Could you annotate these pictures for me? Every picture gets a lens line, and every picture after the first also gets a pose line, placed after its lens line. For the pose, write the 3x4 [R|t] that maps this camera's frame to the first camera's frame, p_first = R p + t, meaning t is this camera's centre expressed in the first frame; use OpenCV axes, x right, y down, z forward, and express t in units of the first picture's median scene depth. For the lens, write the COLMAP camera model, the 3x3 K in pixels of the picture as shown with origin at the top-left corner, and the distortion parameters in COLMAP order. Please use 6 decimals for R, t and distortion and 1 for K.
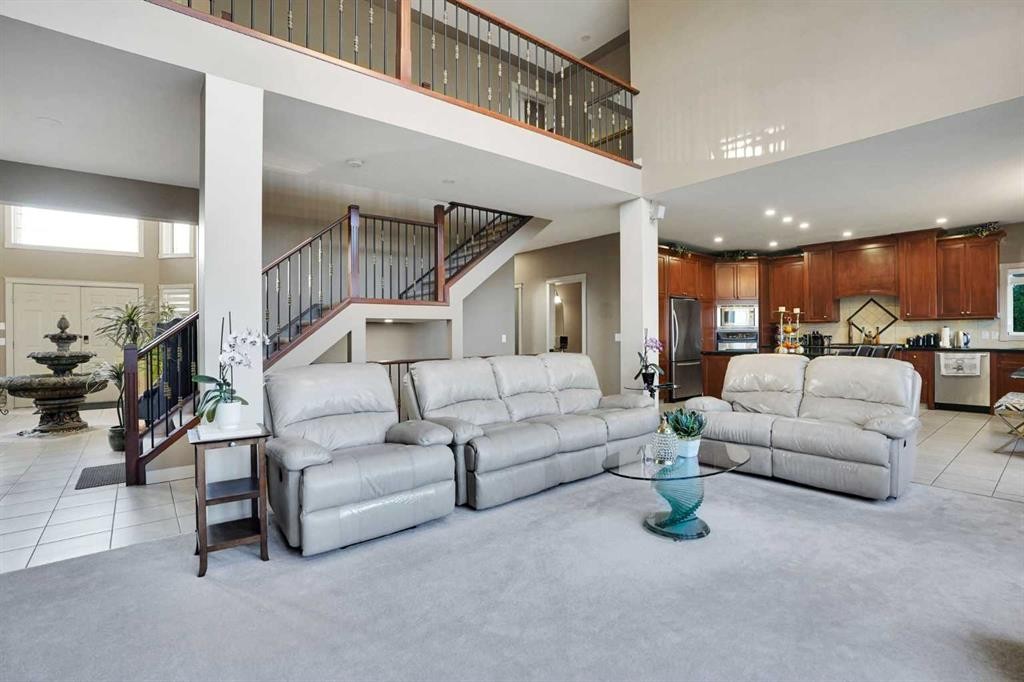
lens RADIAL K [[475.5, 0, 507.8], [0, 475.5, 334.2], [0, 0, 1]] dist [-0.050532, 0.013787]
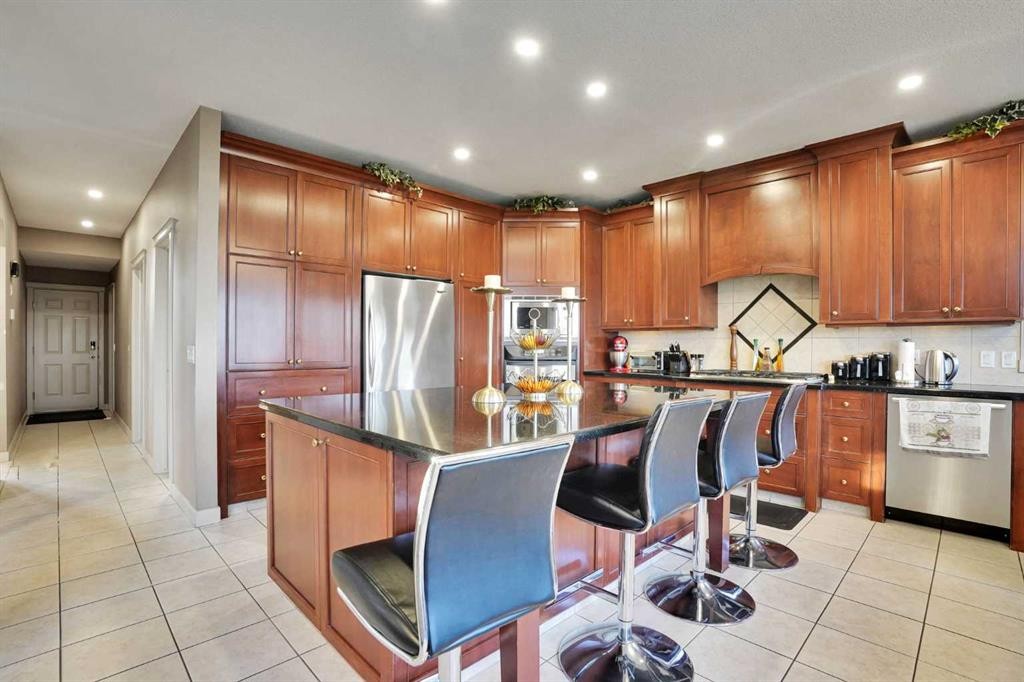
lens RADIAL K [[475.5, 0, 516.2], [0, 475.5, 345.3], [0, 0, 1]] dist [-0.050532, 0.013787]
pose [[0.993939, 0.011862, 0.109288, 0.487180], [-0.012064, 0.999927, 0.001183, -0.006407], [-0.109266, -0.002495, 0.994009, 0.555838]]
